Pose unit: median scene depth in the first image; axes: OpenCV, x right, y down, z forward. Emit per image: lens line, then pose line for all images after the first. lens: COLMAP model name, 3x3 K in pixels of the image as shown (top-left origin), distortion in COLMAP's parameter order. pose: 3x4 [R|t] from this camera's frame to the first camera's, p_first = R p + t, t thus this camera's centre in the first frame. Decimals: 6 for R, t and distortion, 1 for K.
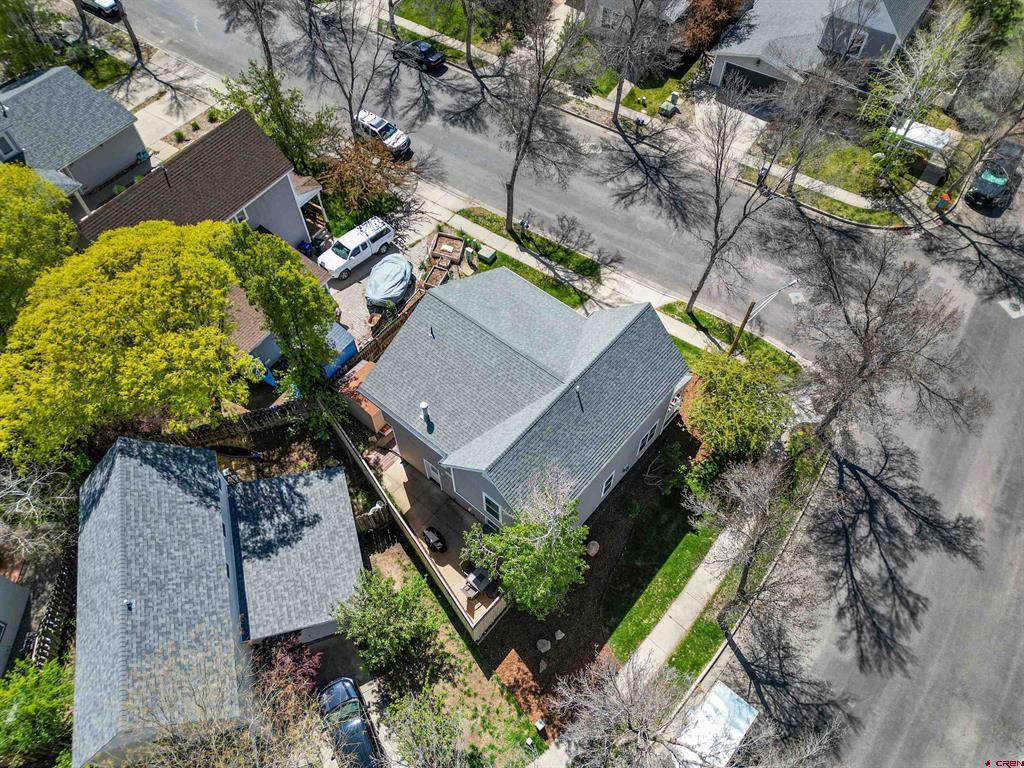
lens RADIAL K [[701.4, 0, 512.0], [0, 701.4, 384.0], [0, 0, 1]] dist [0.061100, -0.050477]
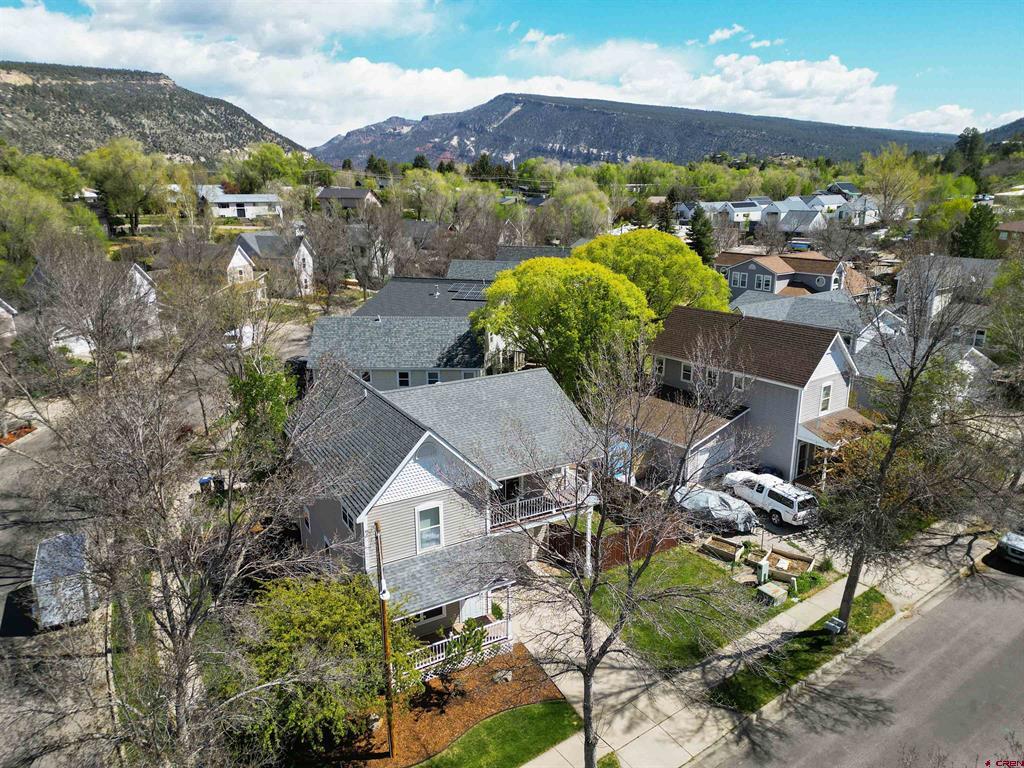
lens RADIAL K [[701.4, 0, 512.0], [0, 701.4, 384.0], [0, 0, 1]] dist [0.061100, -0.050477]
pose [[-0.342517, 0.272180, -0.899222, 0.579962], [-0.769950, 0.467155, 0.434677, -0.376253], [0.538386, 0.841240, 0.049557, 0.678067]]
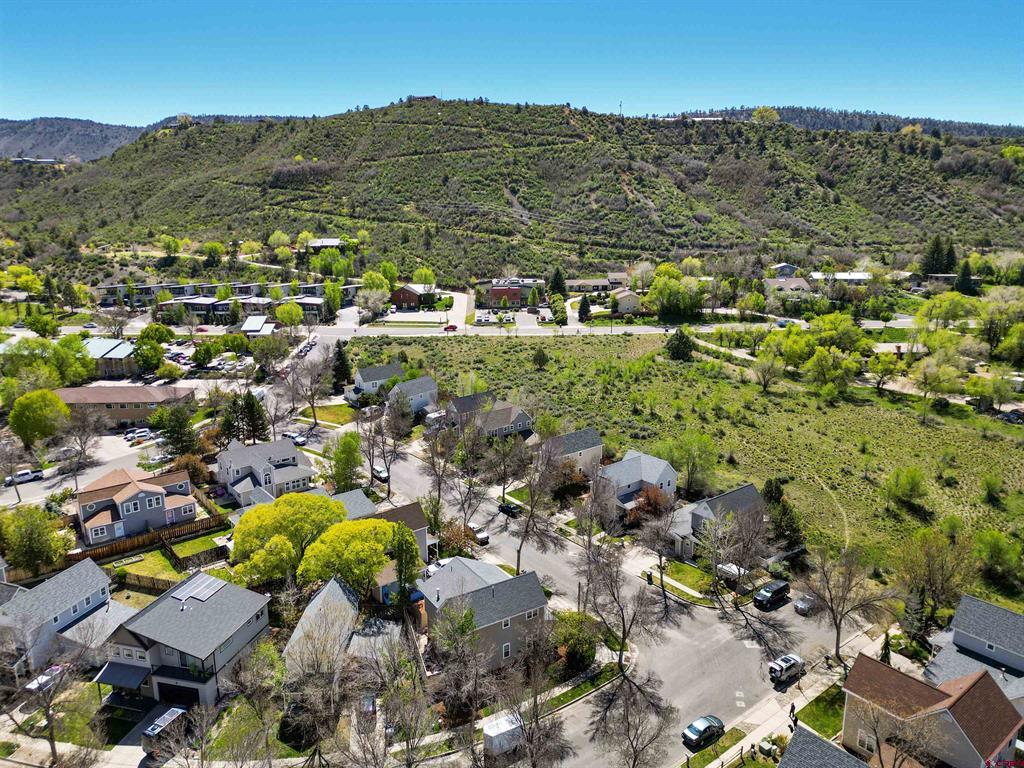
lens RADIAL K [[701.4, 0, 512.0], [0, 701.4, 384.0], [0, 0, 1]] dist [0.061100, -0.050477]
pose [[0.952851, 0.074950, -0.294035, 0.566971], [-0.253035, 0.731085, -0.633631, 0.714974], [0.167474, 0.678158, 0.715580, -0.904544]]
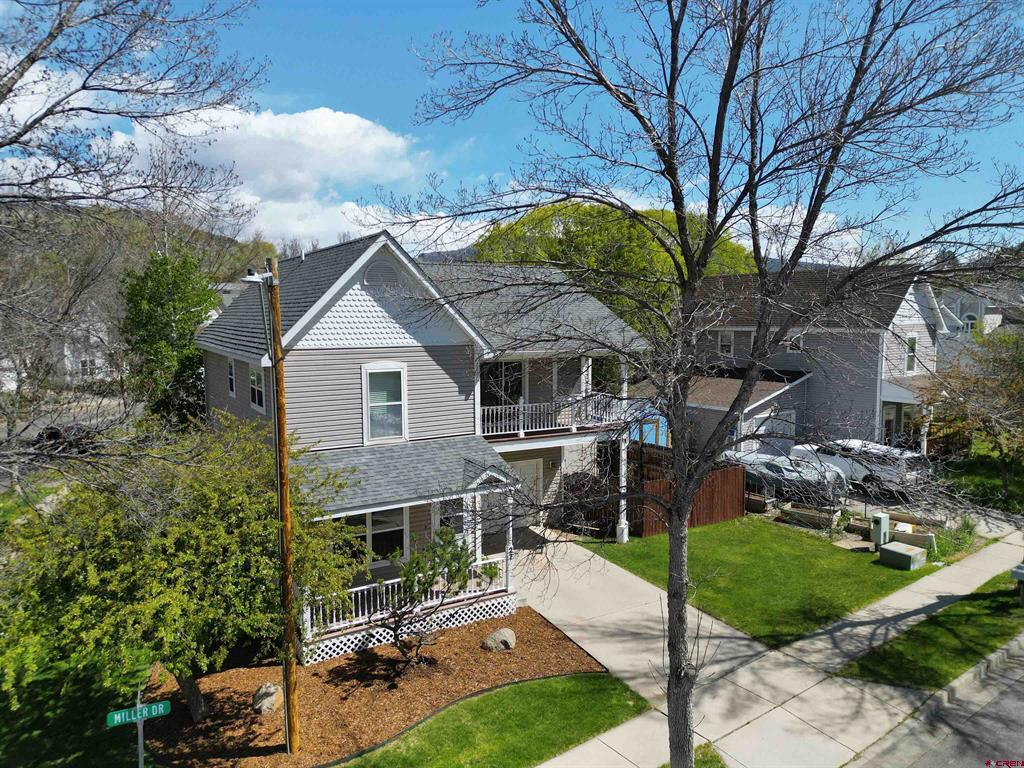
lens RADIAL K [[706.6, 0, 512.0], [0, 706.6, 384.0], [0, 0, 1]] dist [0.048720, -0.049425]
pose [[-0.330999, 0.113577, -0.936771, 0.440677], [-0.776301, 0.531605, 0.338752, -0.203967], [0.536466, 0.839343, -0.087791, 0.824001]]
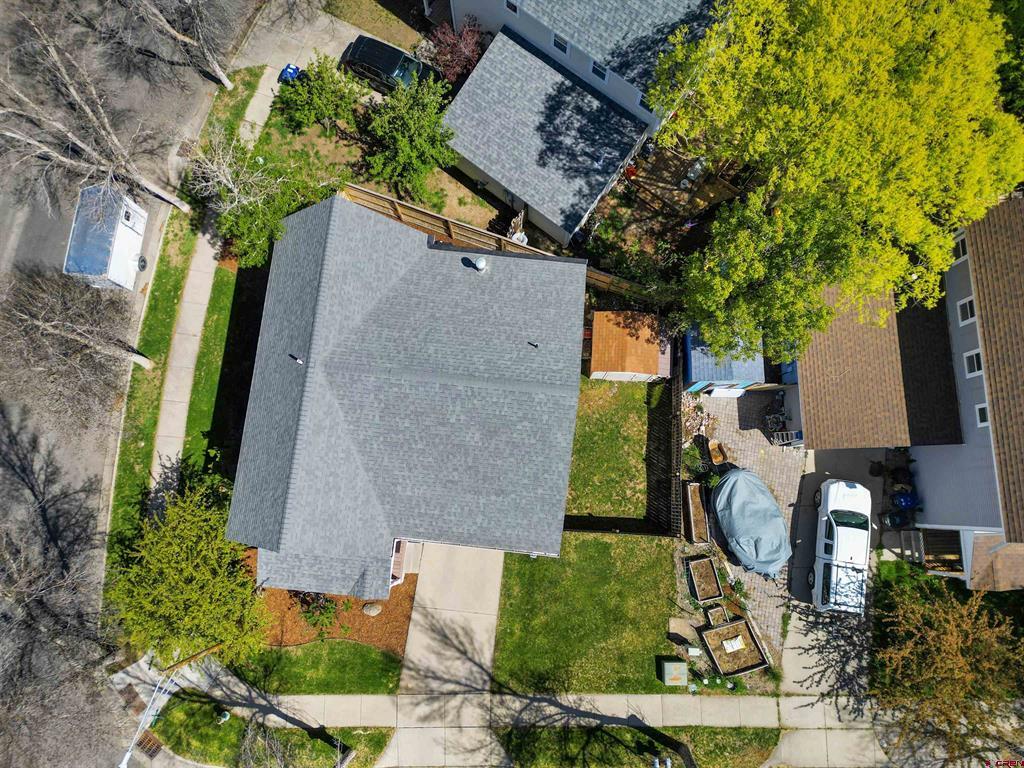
lens RADIAL K [[701.4, 0, 512.0], [0, 701.4, 384.0], [0, 0, 1]] dist [0.061100, -0.050477]
pose [[-0.823543, 0.561352, -0.081611, -0.009970], [-0.461150, -0.578756, 0.672593, -0.391661], [0.330329, 0.591544, 0.735498, 0.348717]]
